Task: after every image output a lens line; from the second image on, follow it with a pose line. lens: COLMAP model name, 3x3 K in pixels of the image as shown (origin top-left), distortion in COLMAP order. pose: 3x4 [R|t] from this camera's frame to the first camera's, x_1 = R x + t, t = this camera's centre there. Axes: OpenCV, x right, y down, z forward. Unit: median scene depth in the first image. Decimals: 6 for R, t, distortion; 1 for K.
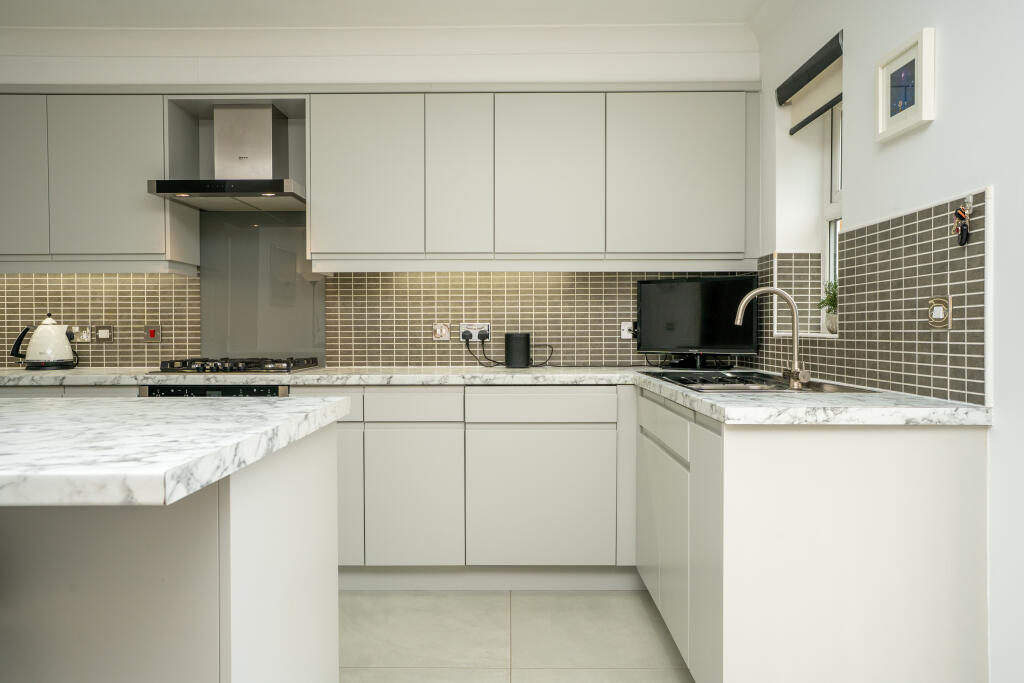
lens RADIAL K [[717.4, 0, 512.0], [0, 717.4, 341.5], [0, 0, 1]] dist [0.025491, 0.000912]
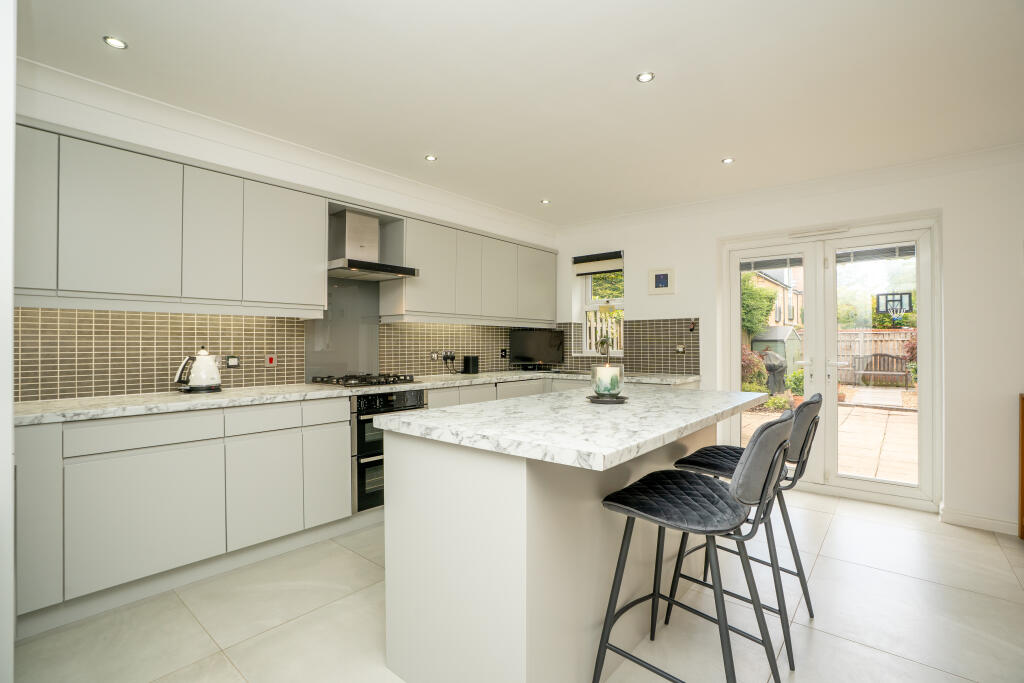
lens RADIAL K [[461.7, 0, 512.0], [0, 461.7, 341.5], [0, 0, 1]] dist [-0.000441, 0.000051]
pose [[0.642794, 0.007751, 0.766000, -0.883053], [0.012222, 0.999718, -0.020372, -0.024006], [-0.765942, 0.022457, 0.642518, 0.110642]]
